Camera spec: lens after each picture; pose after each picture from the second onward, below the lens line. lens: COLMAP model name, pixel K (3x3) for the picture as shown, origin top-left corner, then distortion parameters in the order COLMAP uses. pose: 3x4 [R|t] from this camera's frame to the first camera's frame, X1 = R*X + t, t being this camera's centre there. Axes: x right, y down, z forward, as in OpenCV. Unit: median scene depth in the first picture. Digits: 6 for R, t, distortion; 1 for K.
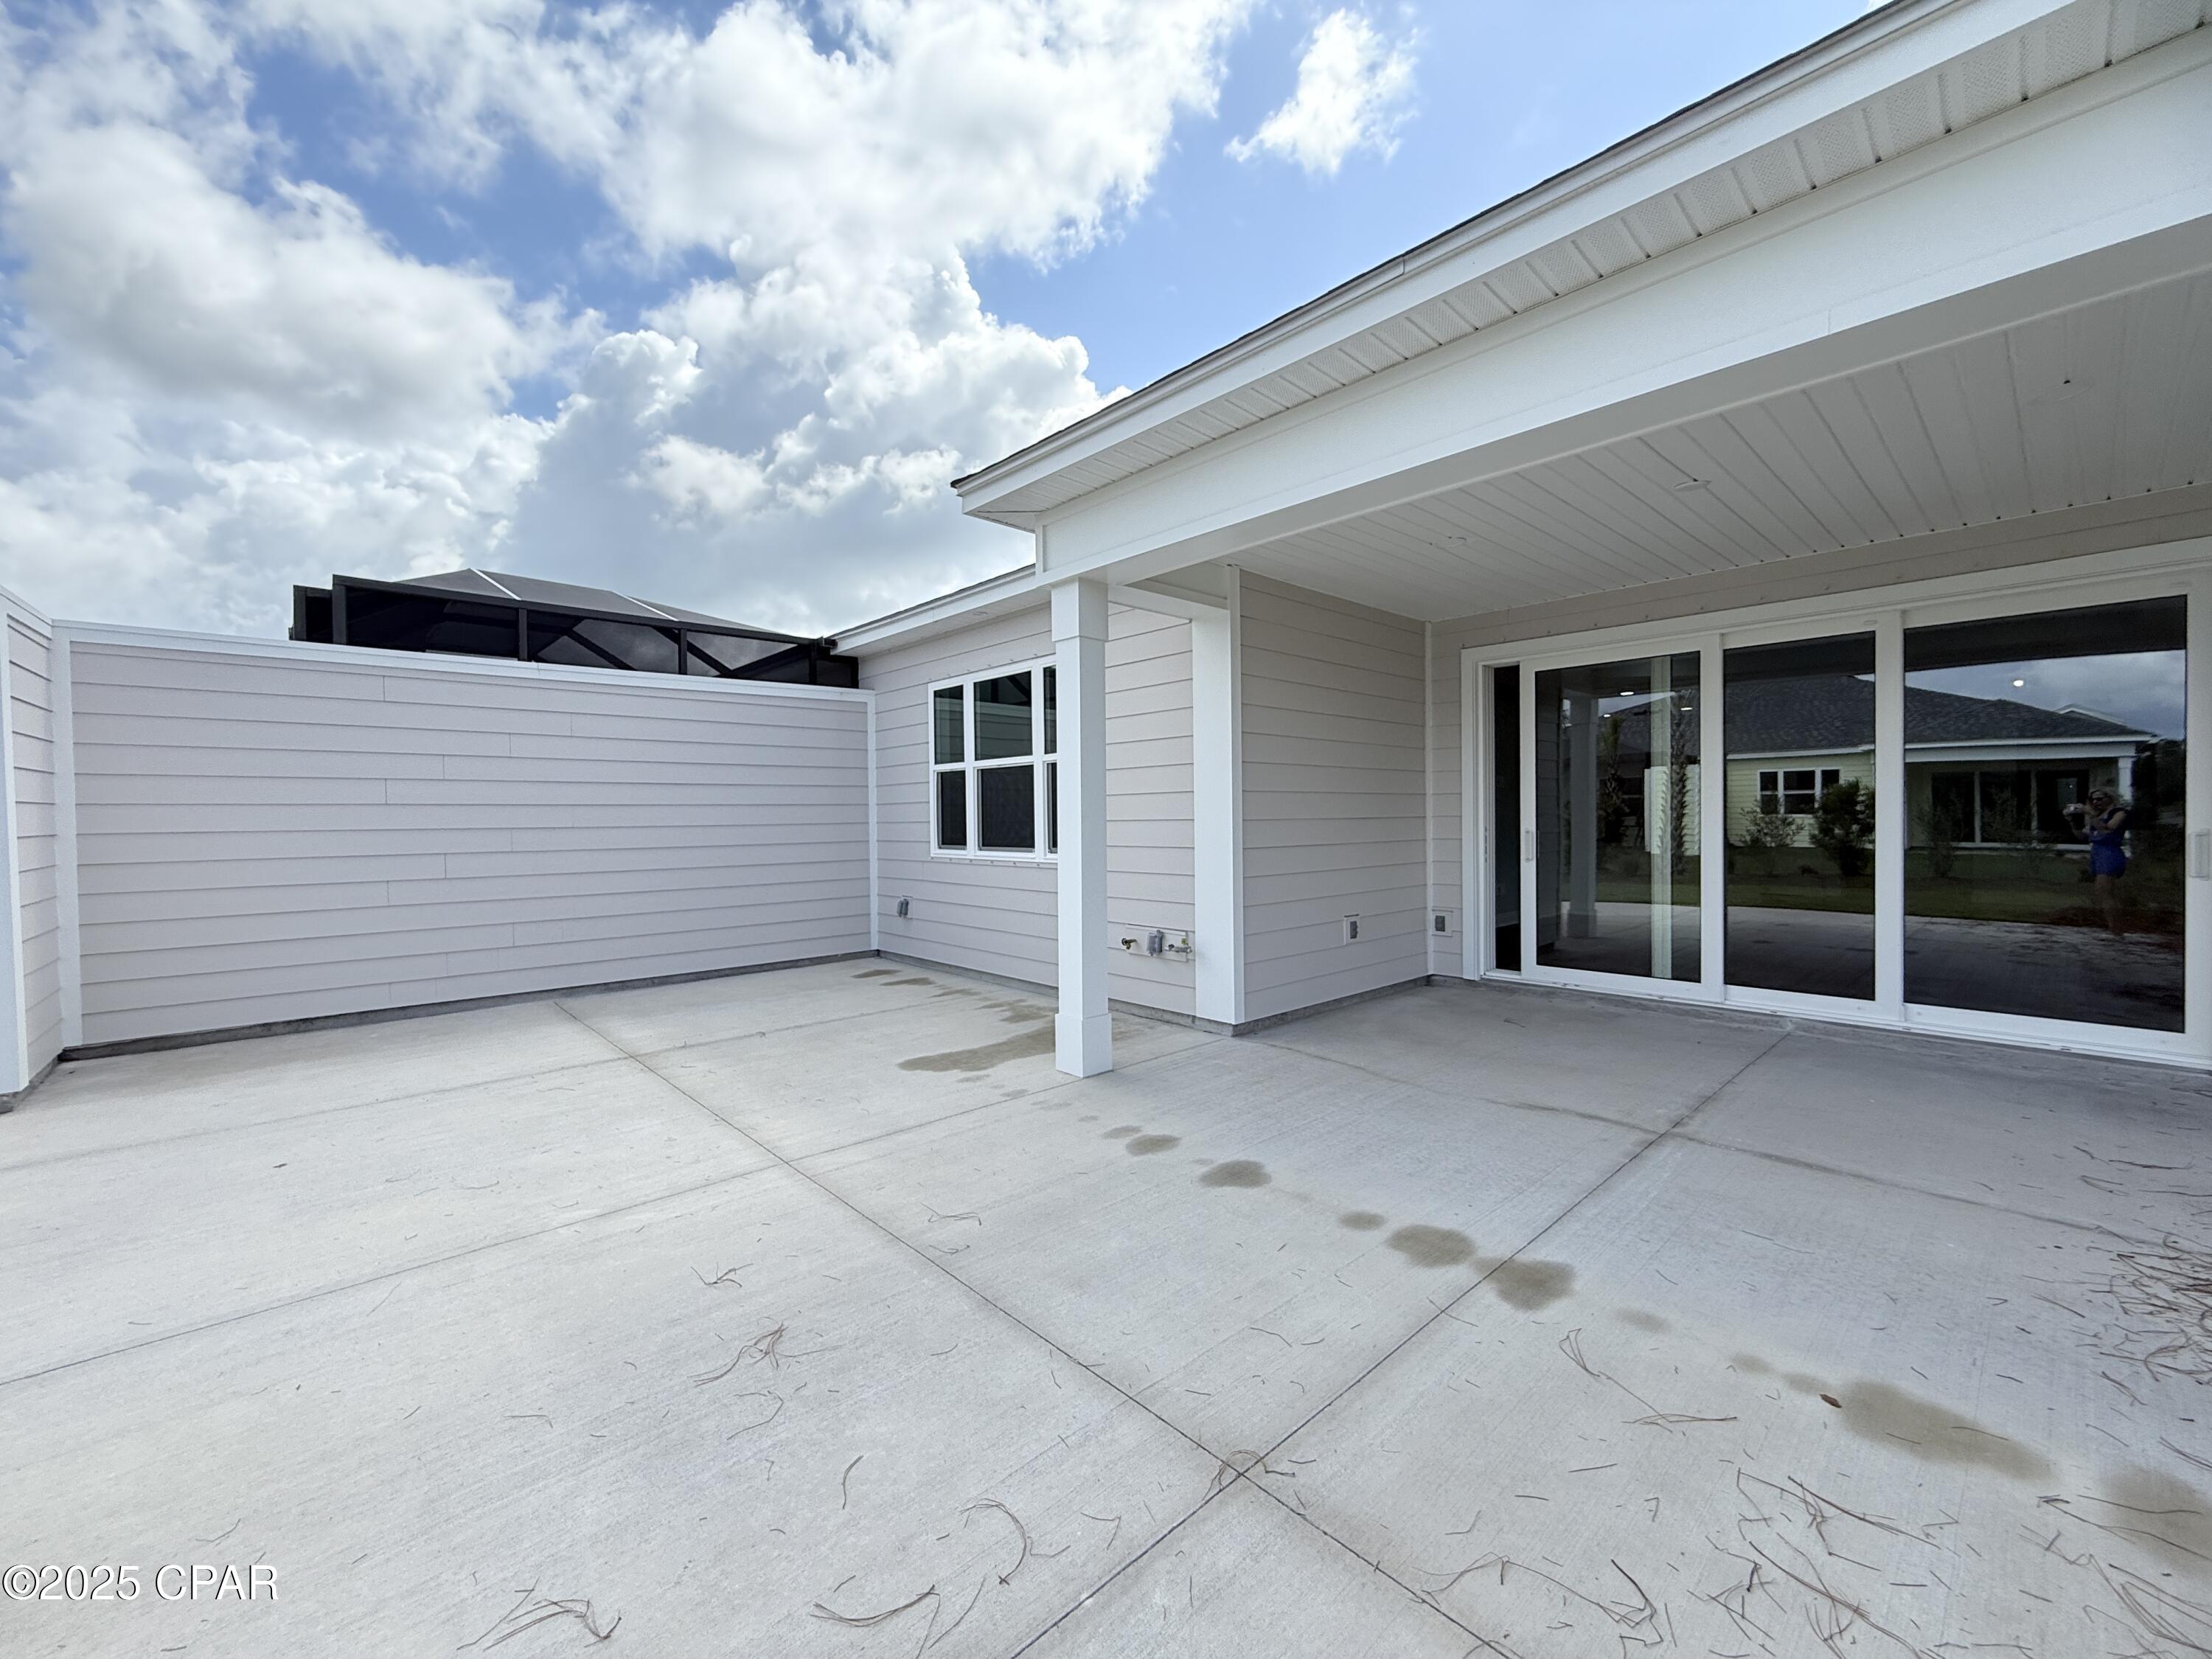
lens RADIAL K [[879.6, 0, 1102.4], [0, 879.6, 829.6], [0, 0, 1]] dist [-0.002819, 0.000697]
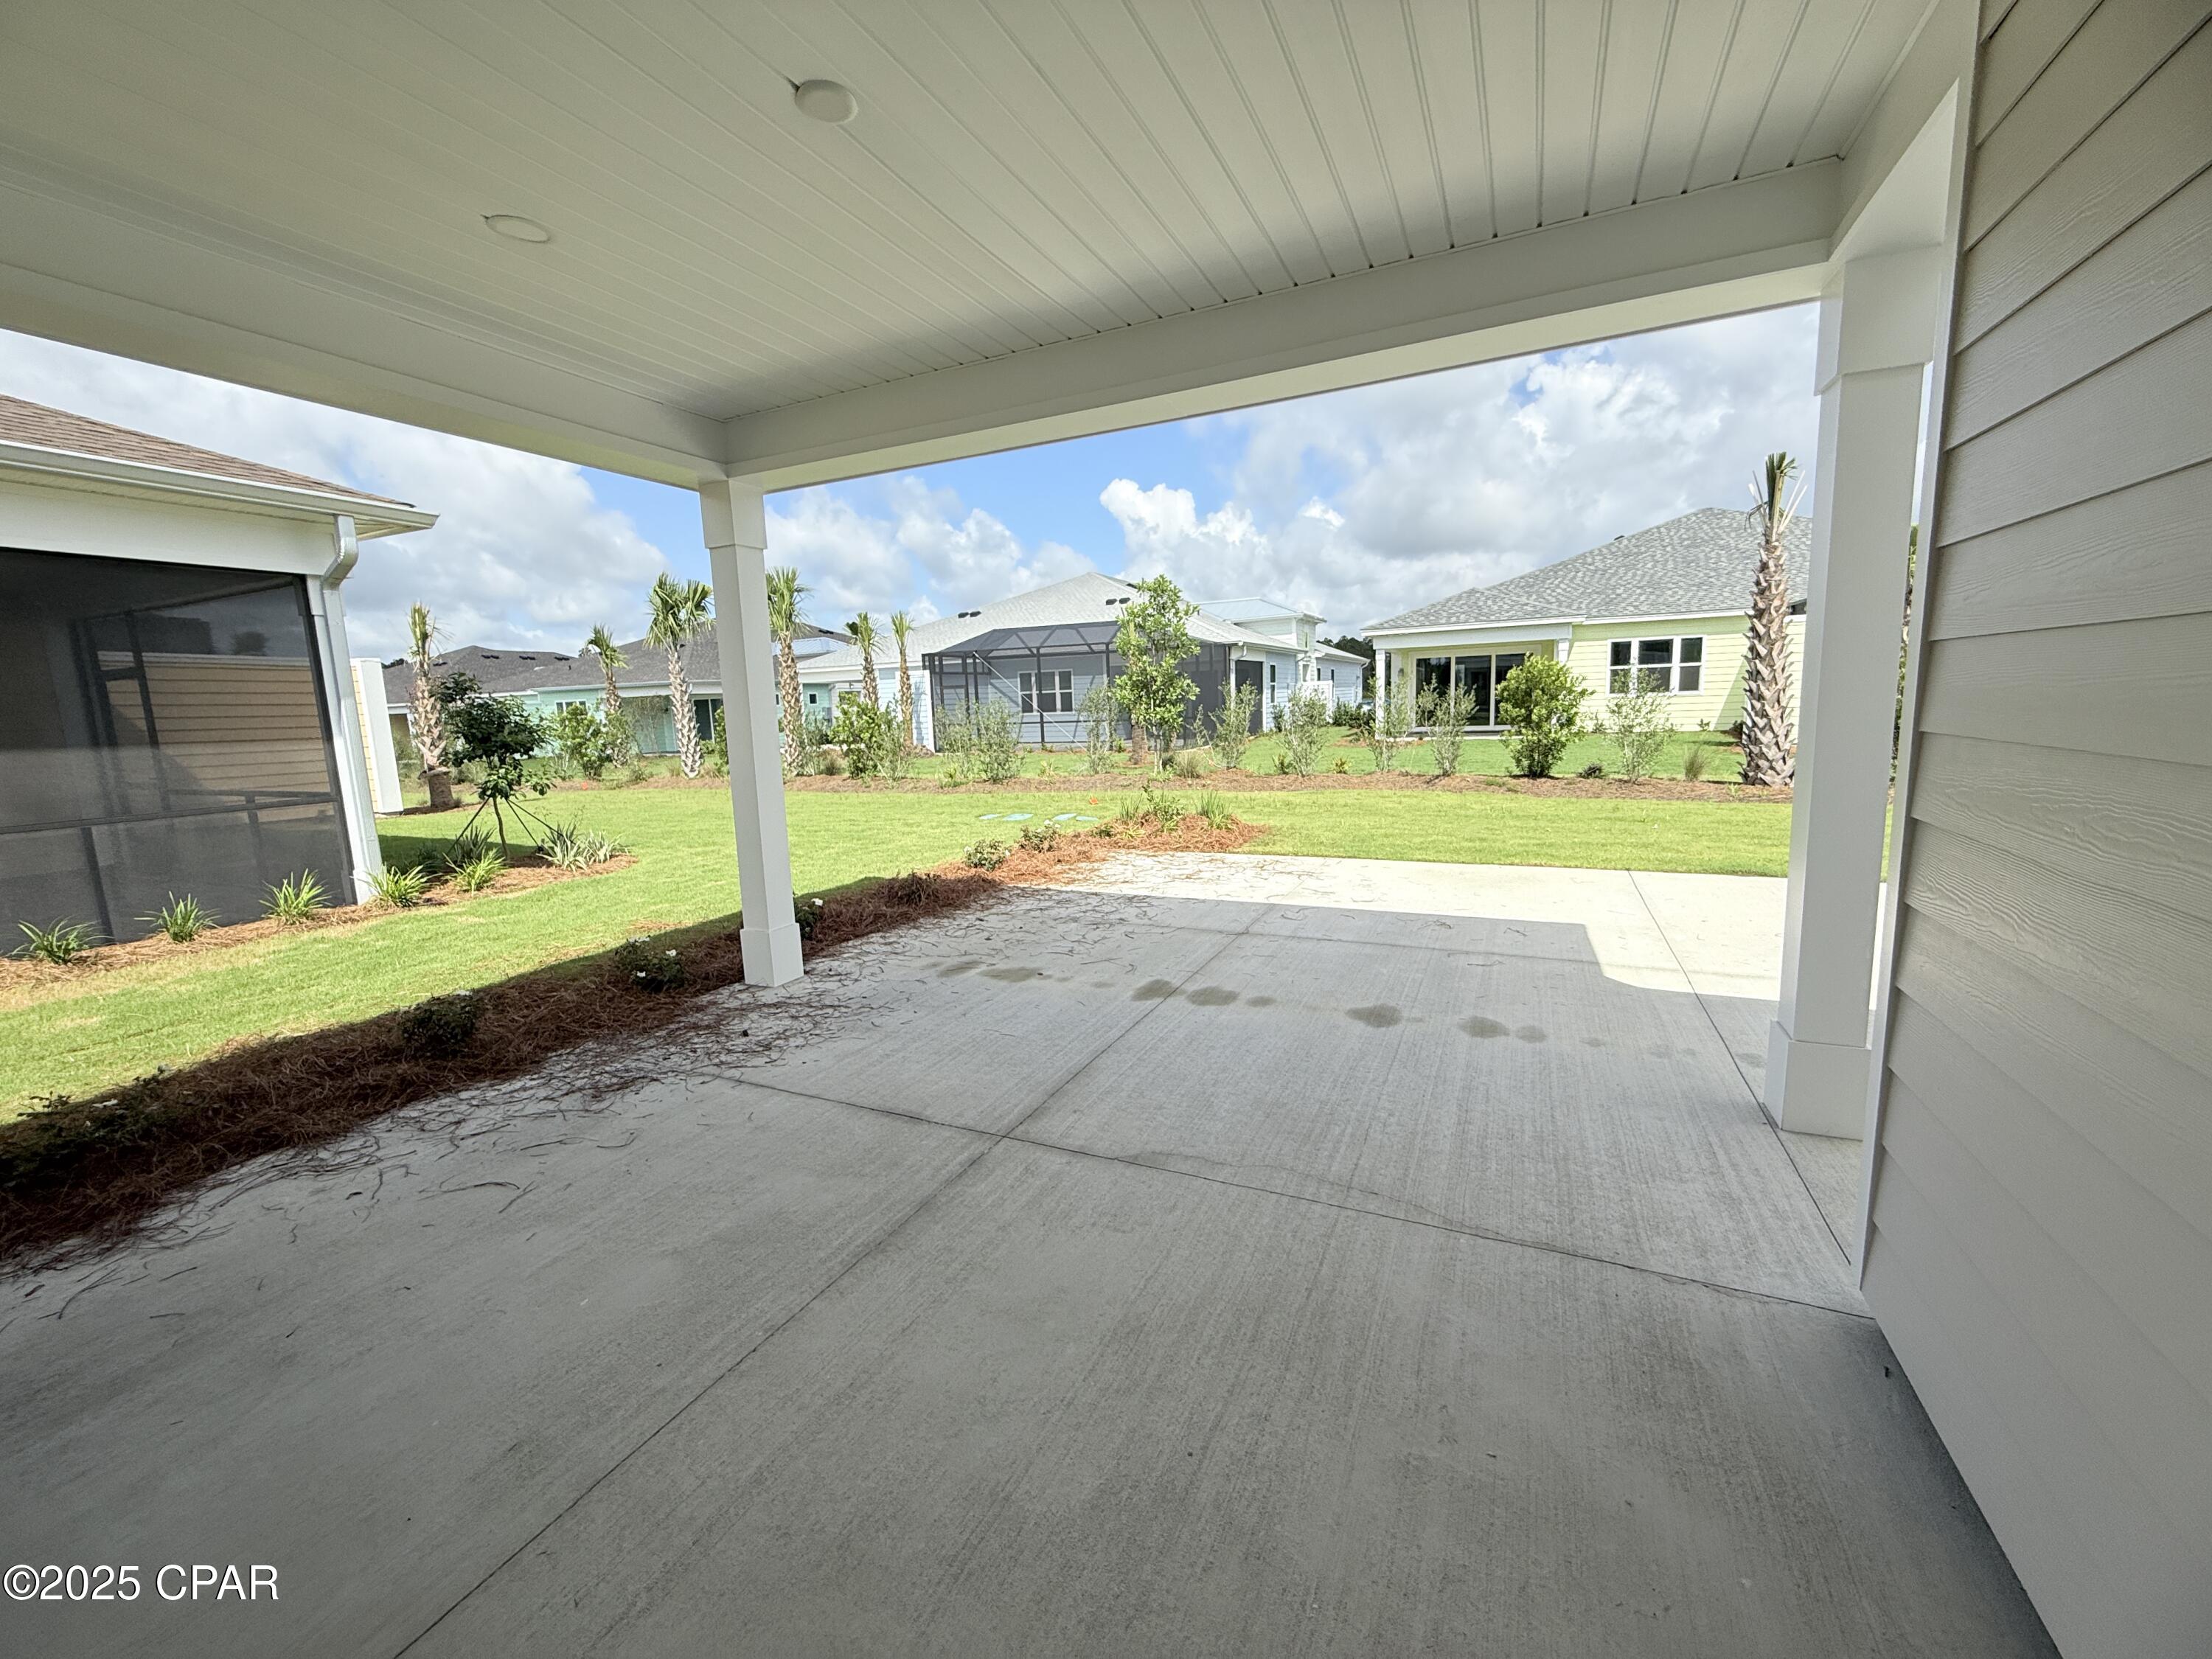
lens RADIAL K [[879.6, 0, 1108.7], [0, 879.6, 829.3], [0, 0, 1]] dist [-0.002819, 0.000697]
pose [[-0.920632, 0.101177, -0.377094, 1.091485], [0.041602, 0.985762, 0.162919, -0.079722], [0.388208, 0.134301, -0.911733, 2.288834]]
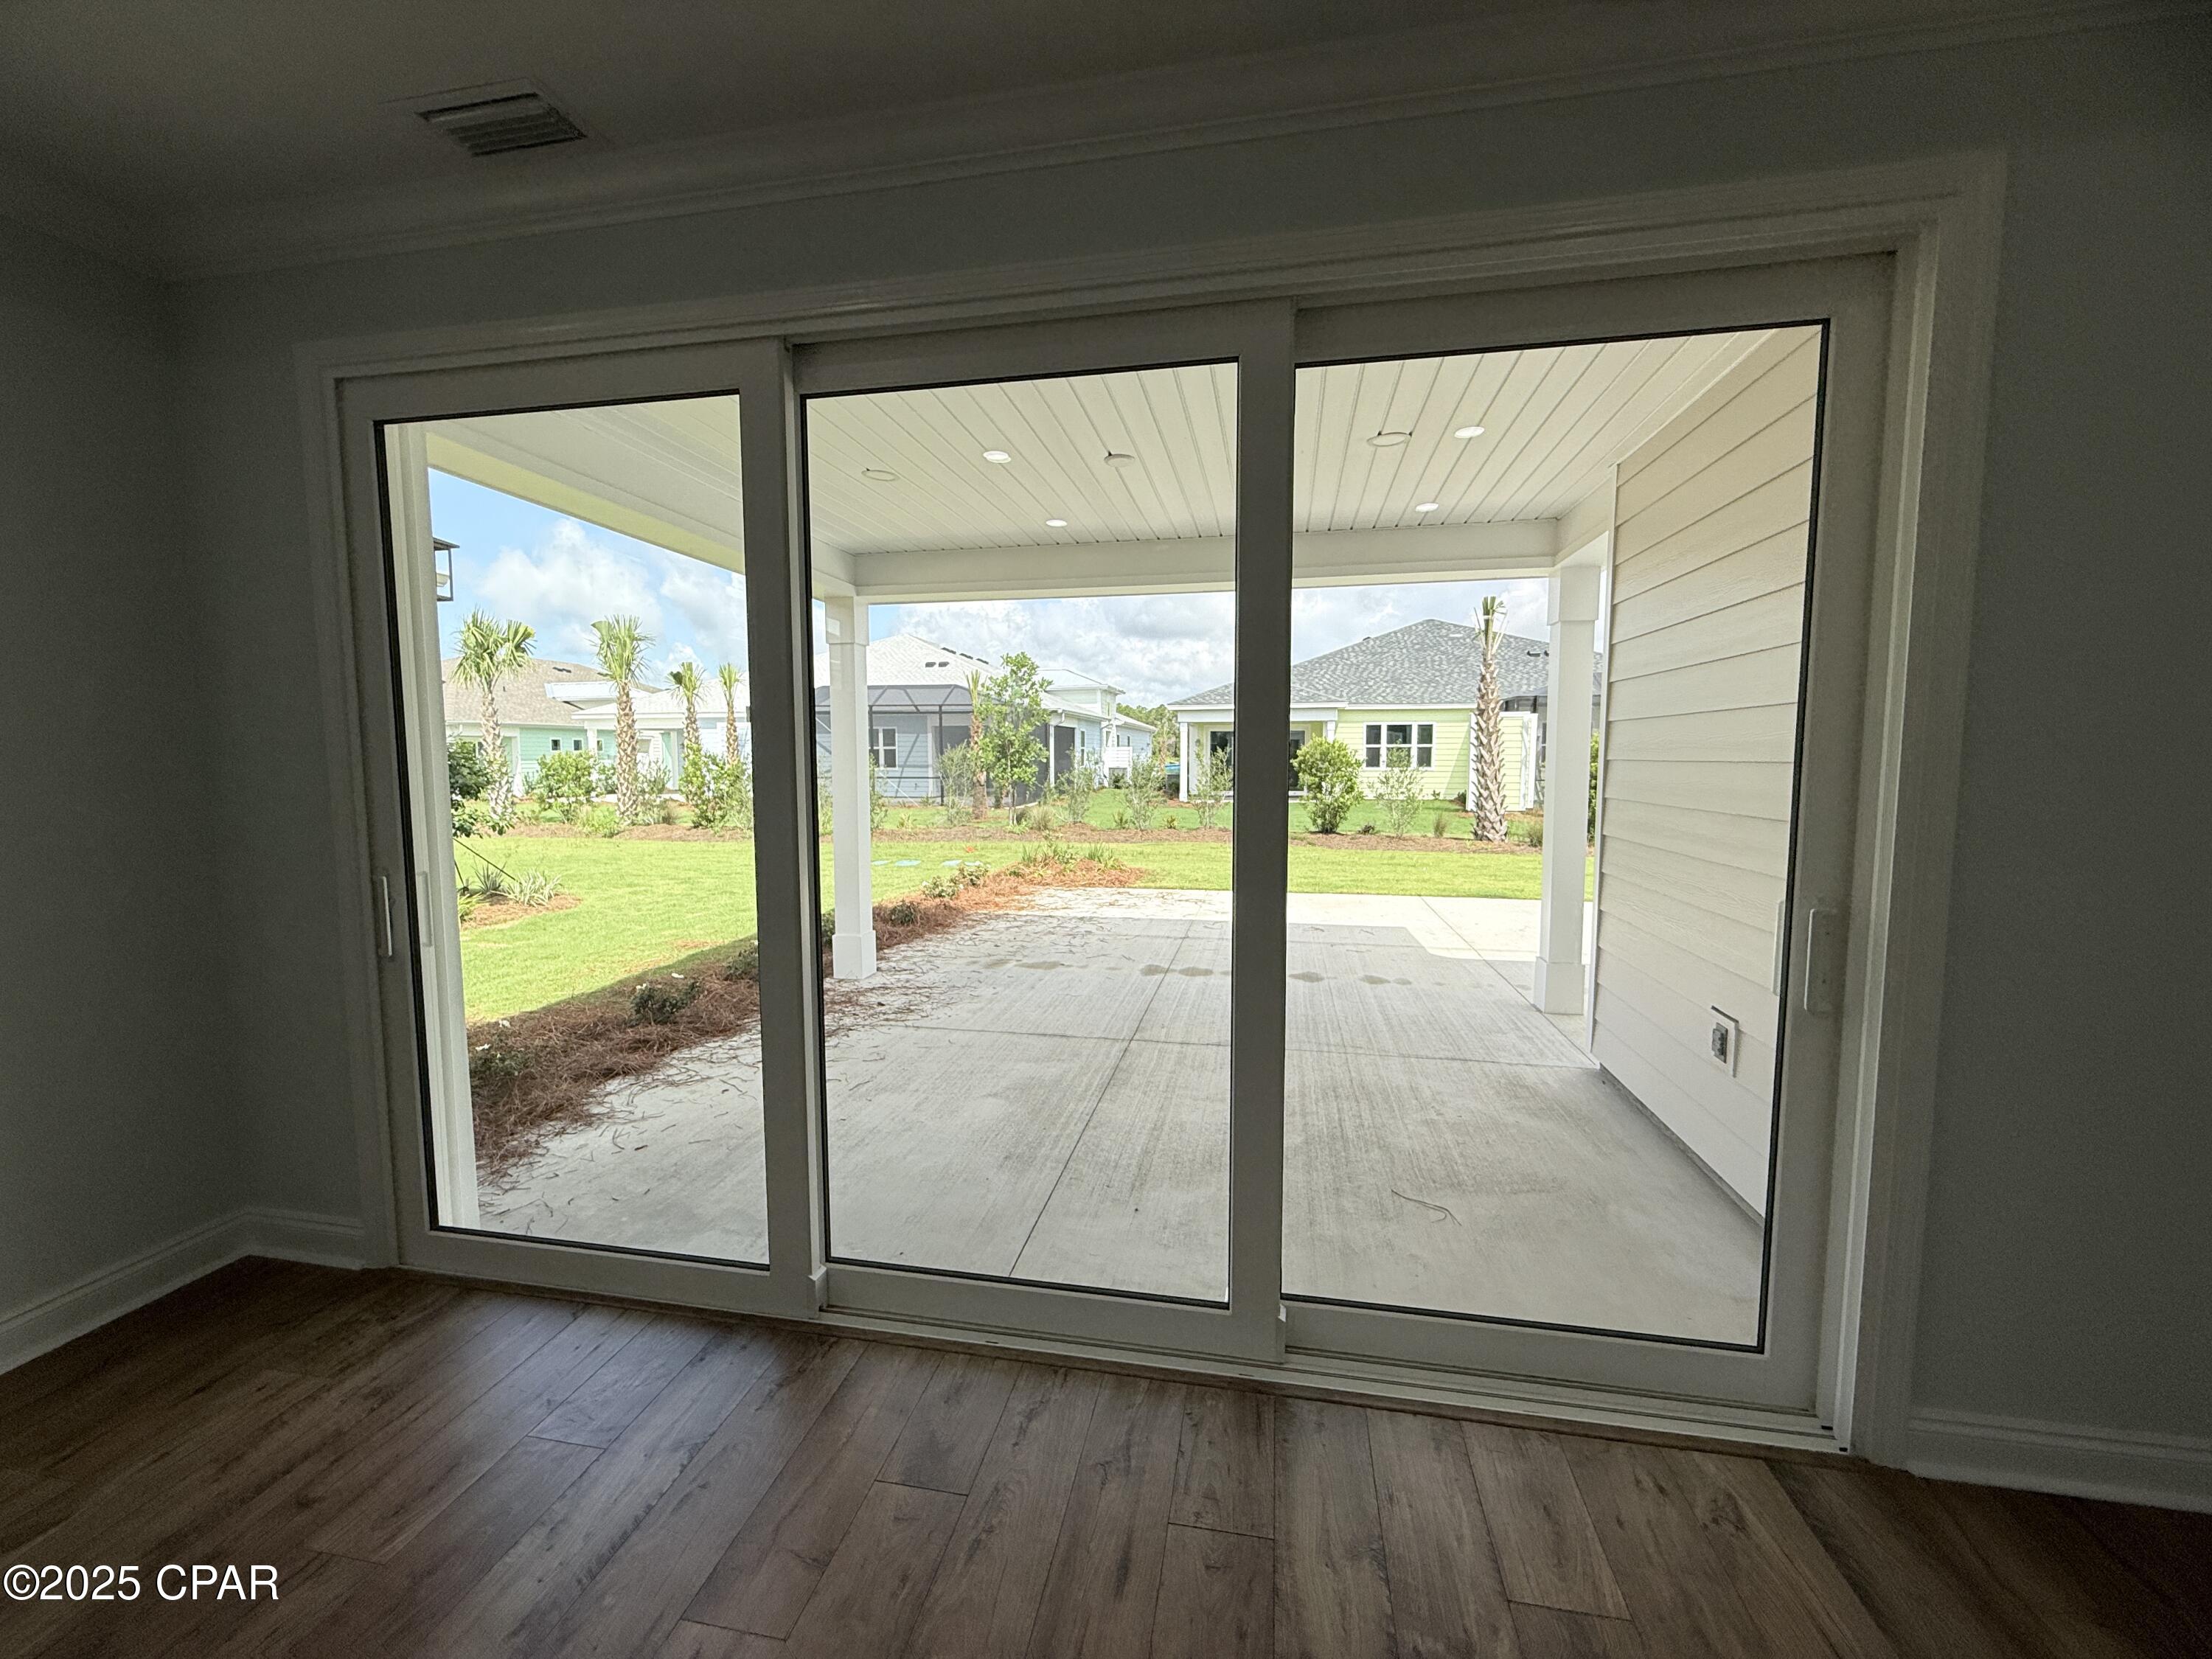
lens RADIAL K [[879.6, 0, 1108.5], [0, 879.6, 831.6], [0, 0, 1]] dist [-0.002819, 0.000697]
pose [[-0.796689, 0.065607, -0.600818, 1.873590], [0.002589, 0.994452, 0.105158, -0.123620], [0.604384, 0.082223, -0.792439, 2.605076]]
